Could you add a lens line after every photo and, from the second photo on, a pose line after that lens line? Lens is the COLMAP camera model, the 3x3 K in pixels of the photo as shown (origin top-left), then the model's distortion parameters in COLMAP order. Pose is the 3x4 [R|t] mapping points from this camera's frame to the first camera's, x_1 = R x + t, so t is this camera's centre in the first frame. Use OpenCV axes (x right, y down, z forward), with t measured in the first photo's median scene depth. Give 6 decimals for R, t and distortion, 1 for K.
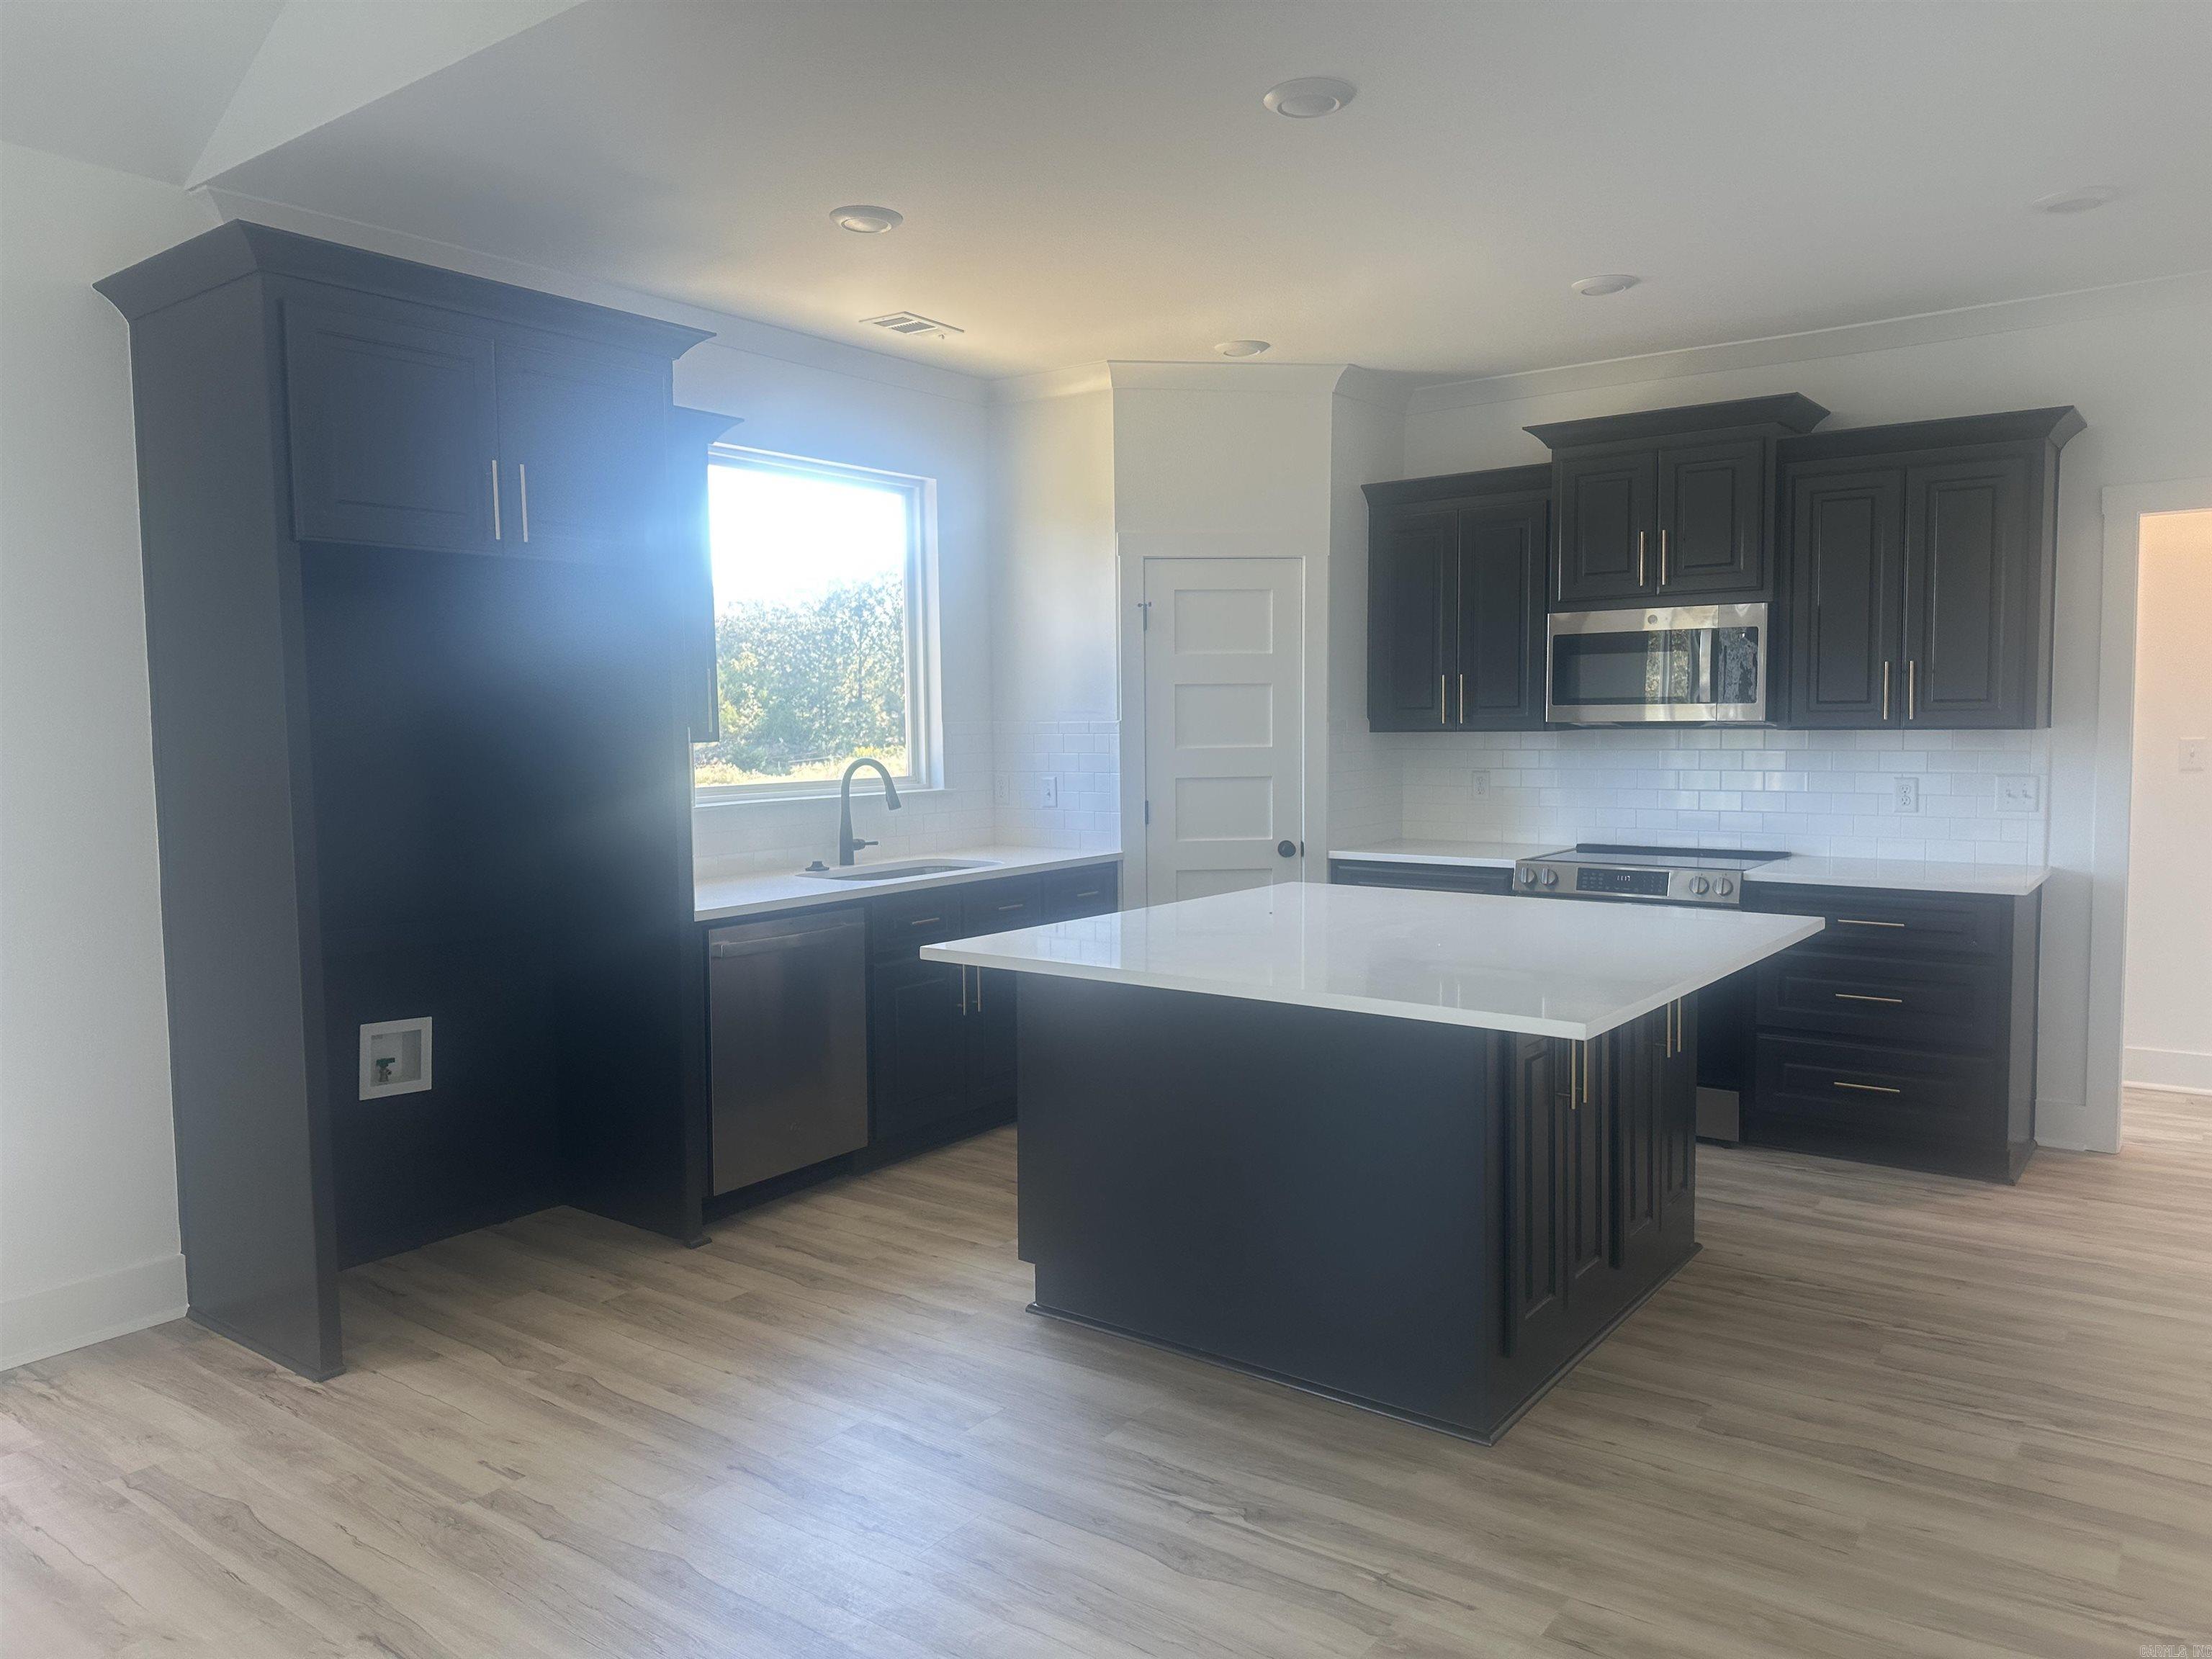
lens RADIAL K [[1553.3, 0, 1099.3], [0, 1553.3, 818.7], [0, 0, 1]] dist [0.063820, -0.080107]
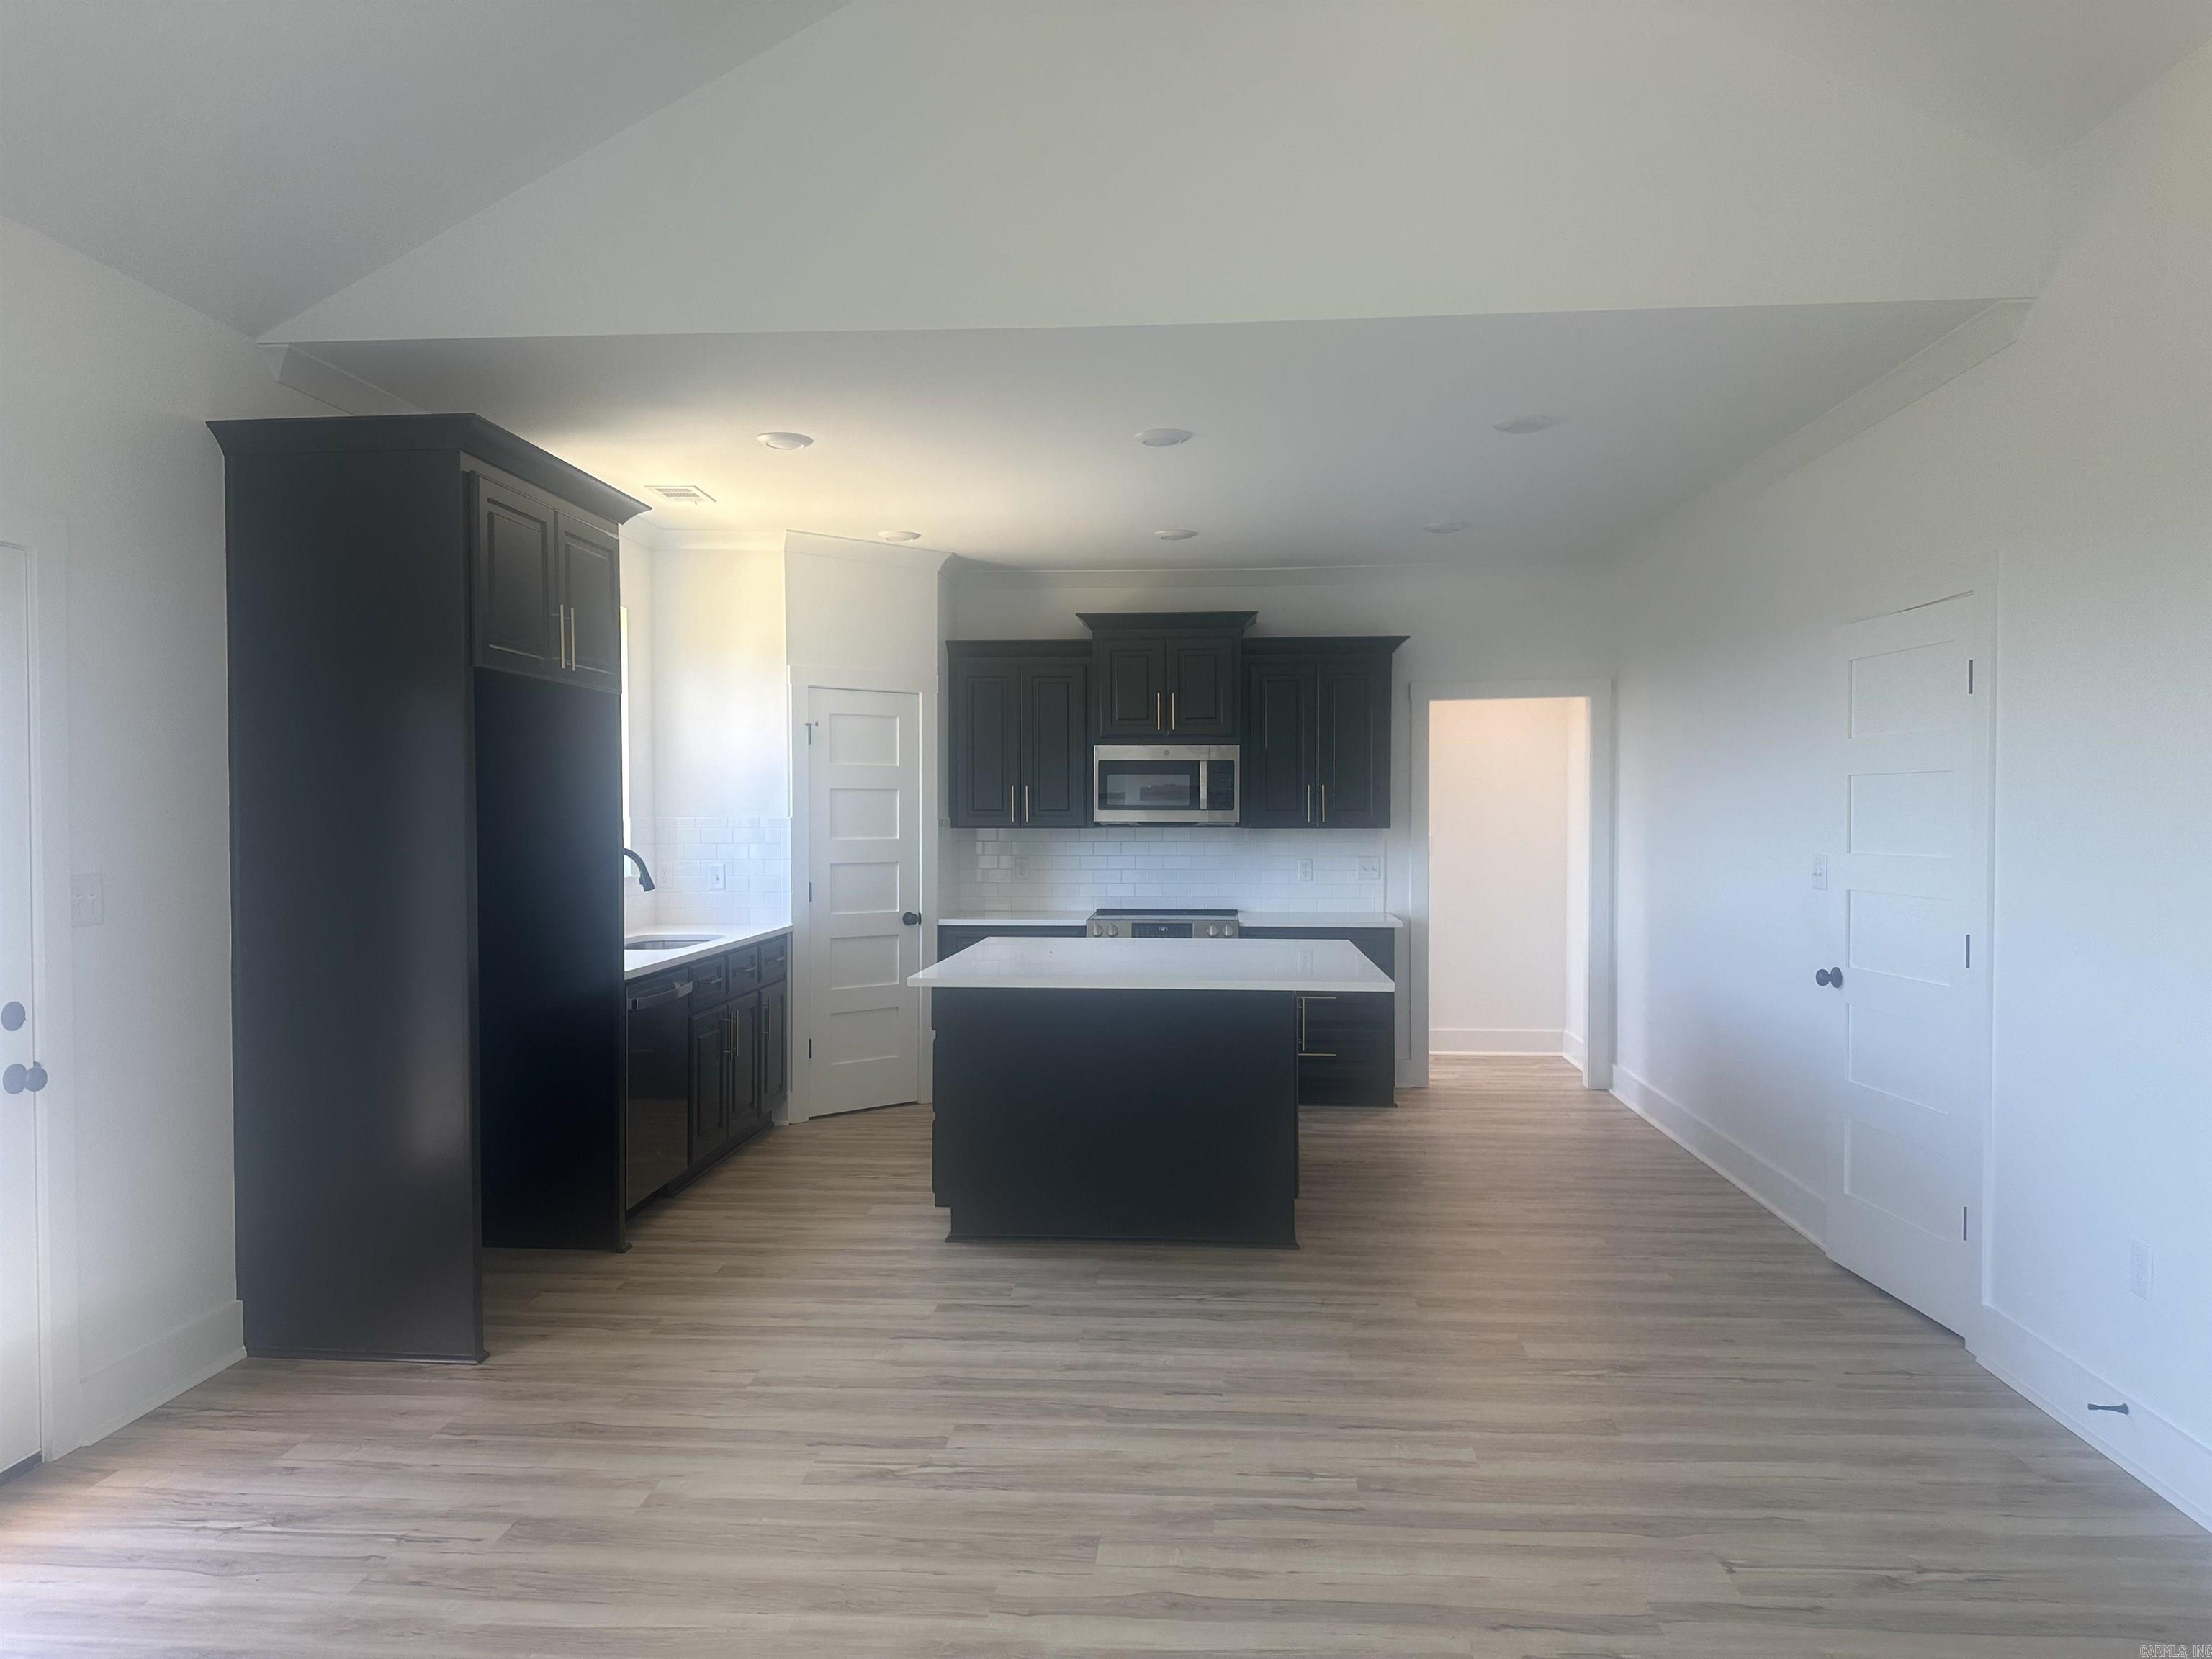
lens RADIAL K [[1553.3, 0, 1118.5], [0, 1553.3, 840.2], [0, 0, 1]] dist [0.063820, -0.080107]
pose [[0.837571, 0.001505, 0.546327, -0.574933], [0.025295, 0.998817, -0.041532, 0.016614], [-0.545743, 0.048606, 0.836542, -0.222609]]
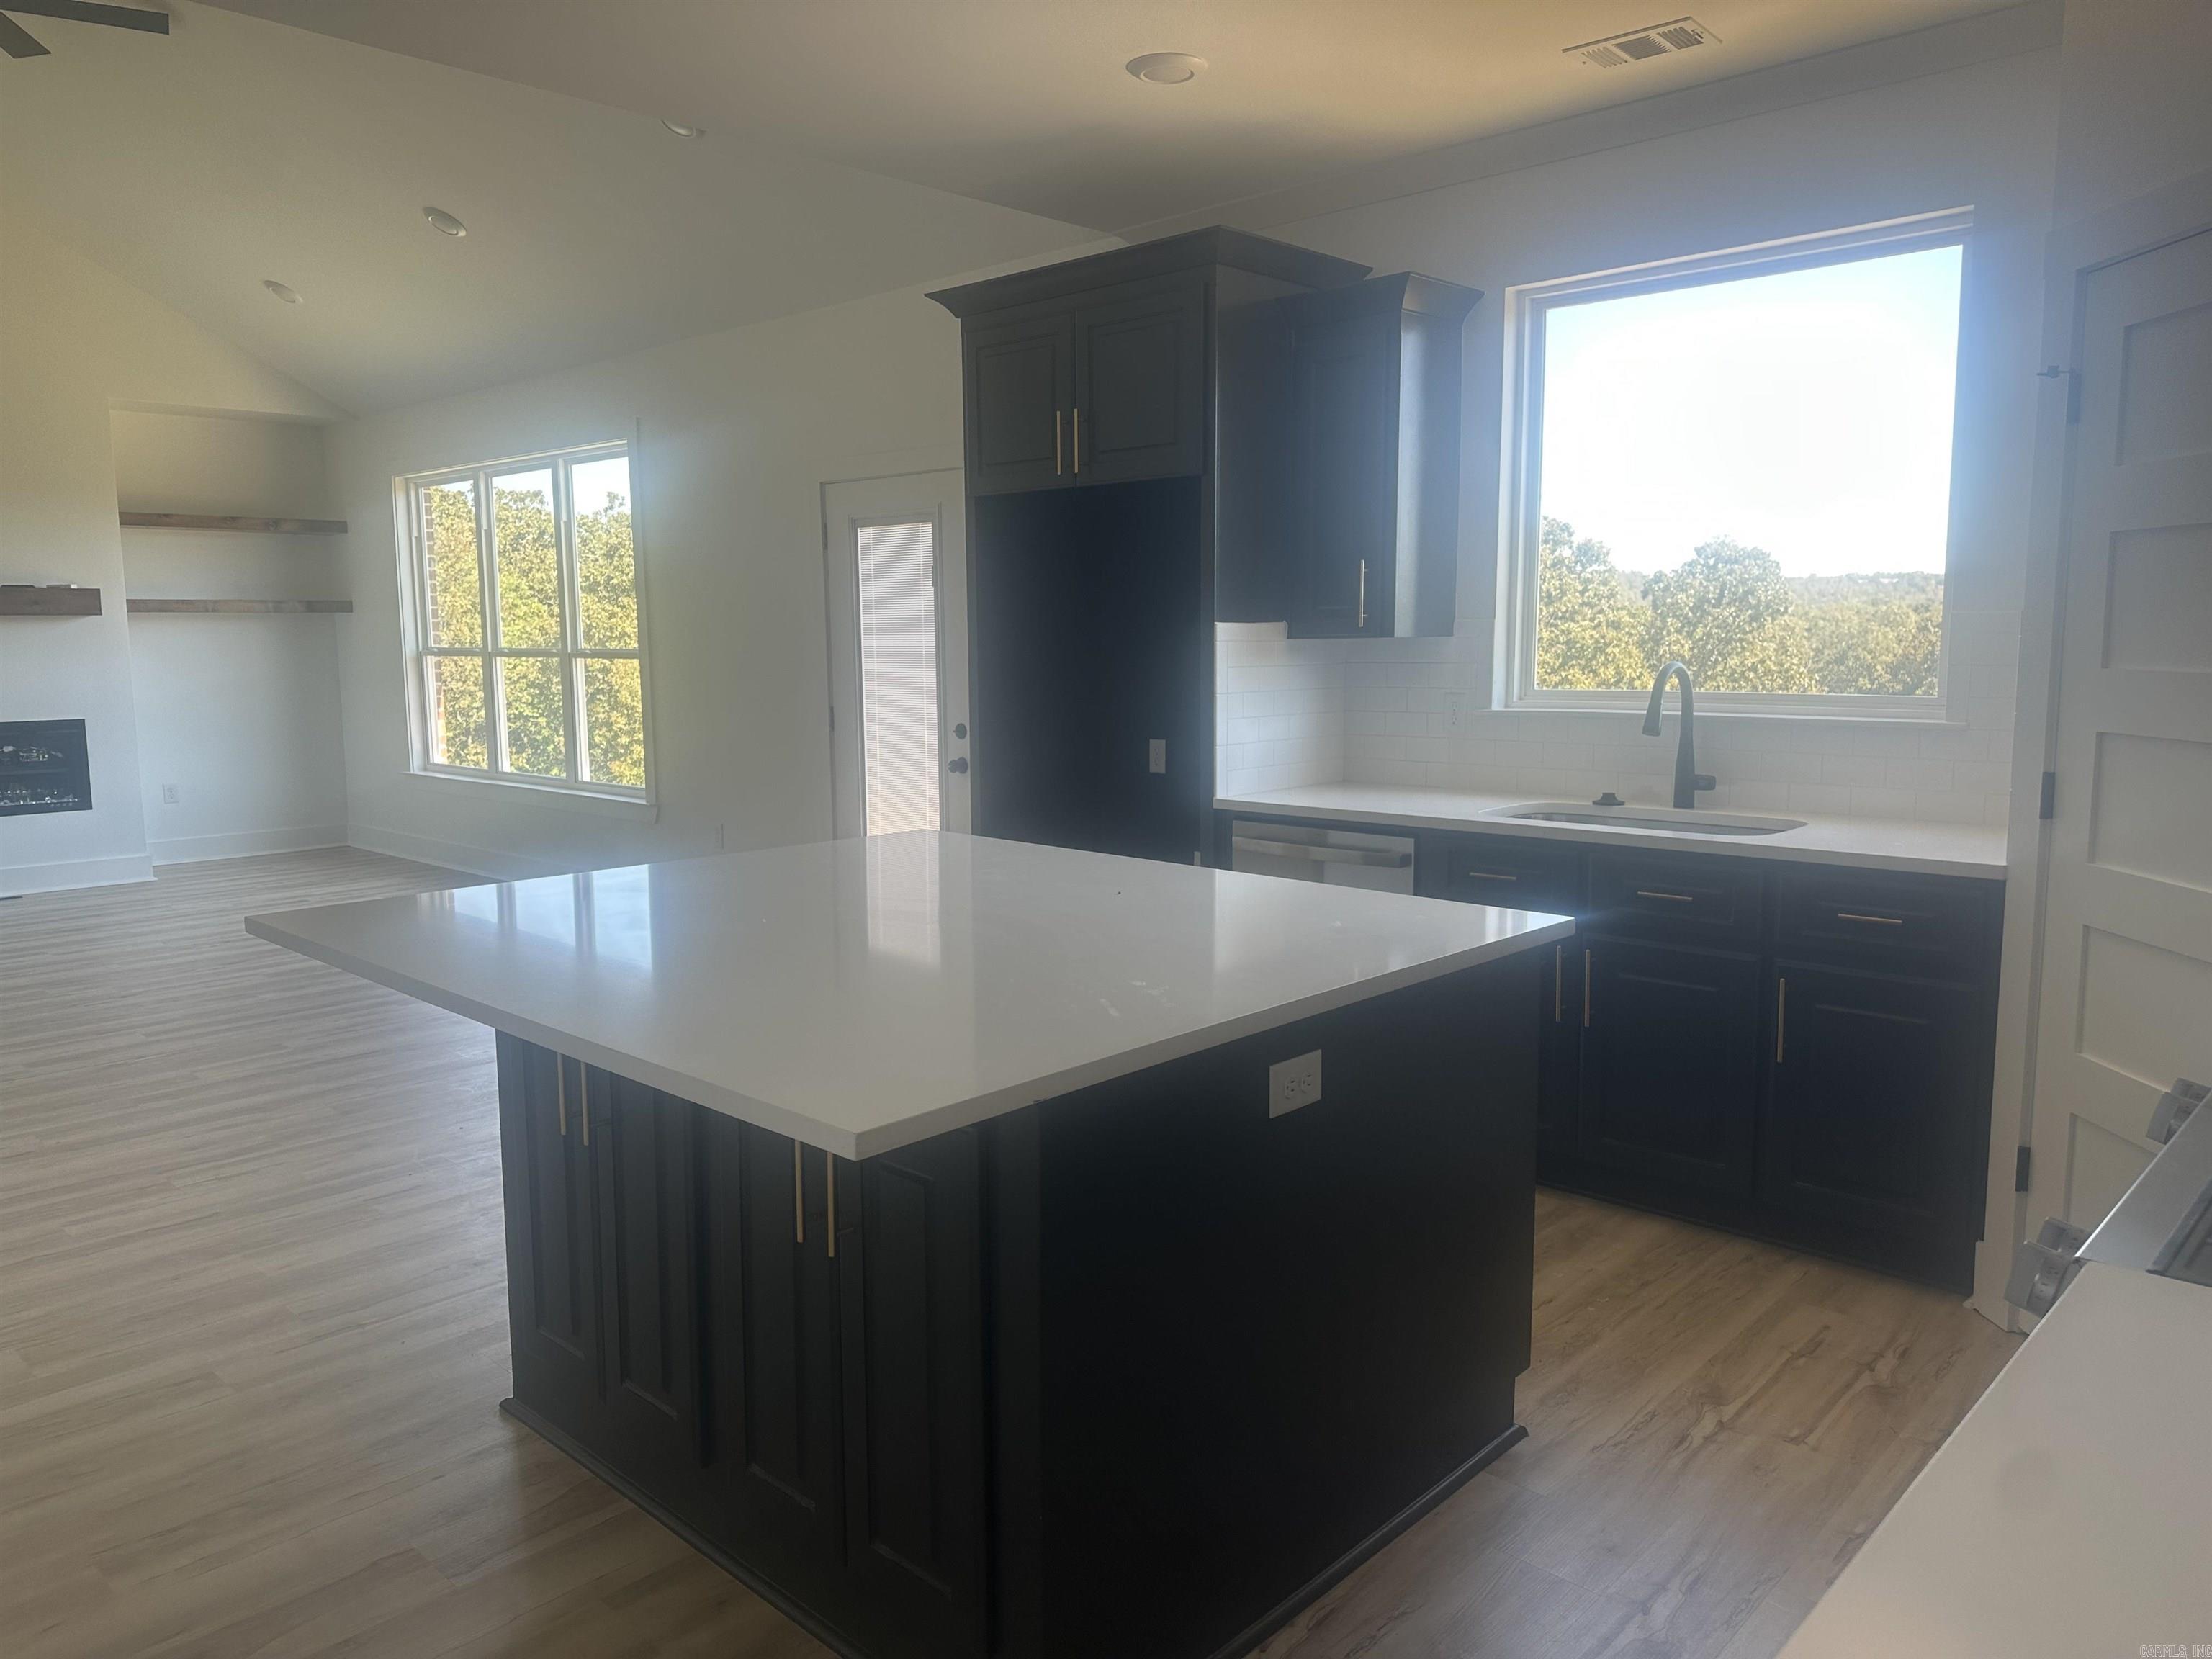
lens RADIAL K [[1553.3, 0, 1102.7], [0, 1553.3, 820.2], [0, 0, 1]] dist [0.063820, -0.080107]
pose [[-0.116619, 0.139311, -0.983358, 0.746078], [-0.055005, 0.987688, 0.146448, -0.071917], [0.991652, 0.071168, -0.107520, 0.987563]]
